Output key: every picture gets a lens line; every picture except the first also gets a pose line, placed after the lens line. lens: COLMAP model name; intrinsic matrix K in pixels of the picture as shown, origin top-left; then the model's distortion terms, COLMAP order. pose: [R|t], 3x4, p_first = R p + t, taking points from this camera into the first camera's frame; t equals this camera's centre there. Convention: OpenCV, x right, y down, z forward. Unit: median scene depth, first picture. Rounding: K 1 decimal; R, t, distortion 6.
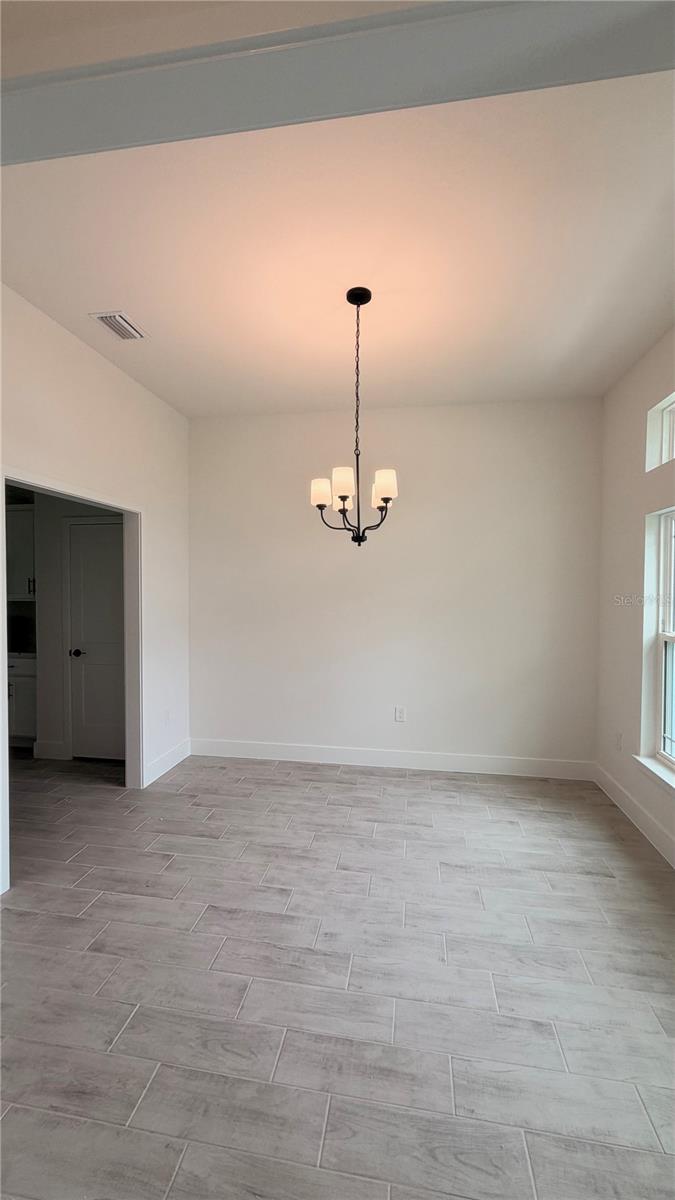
lens RADIAL K [[476.4, 0, 337.5], [0, 476.4, 600.0], [0, 0, 1]] dist [-0.000994, 0.000014]
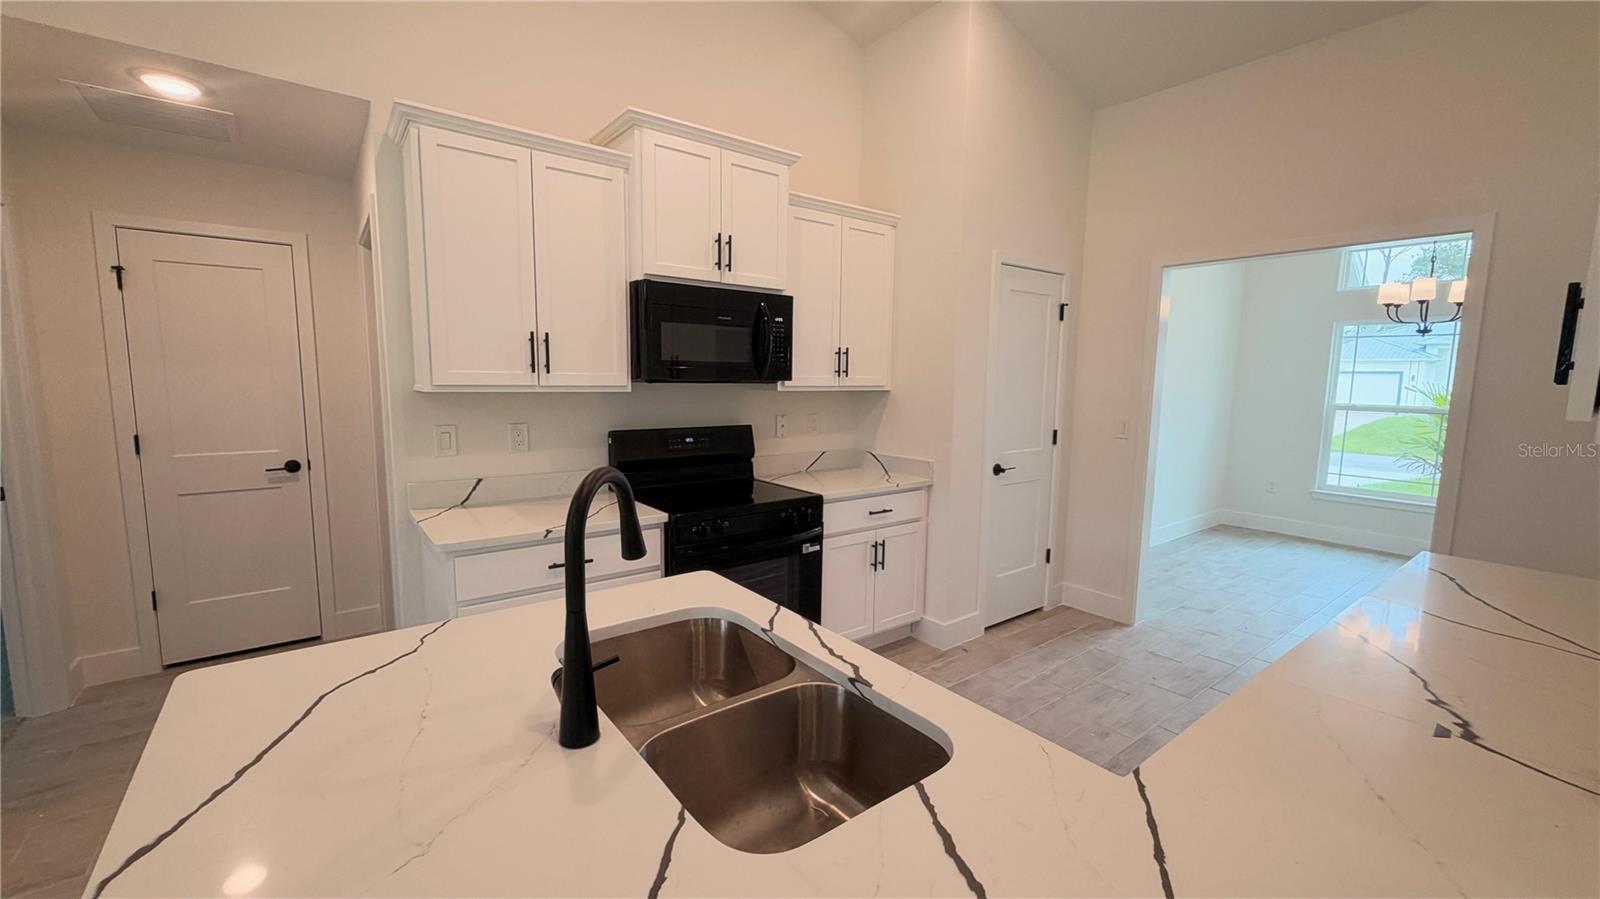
lens RADIAL K [[635.2, 0, 800.0], [0, 635.2, 449.5], [0, 0, 1]] dist [-0.000994, 0.000014]
pose [[0.680063, -0.078369, 0.728953, -1.543198], [0.002619, 0.994524, 0.104477, -0.008228], [-0.733149, -0.069142, 0.676544, 0.701064]]
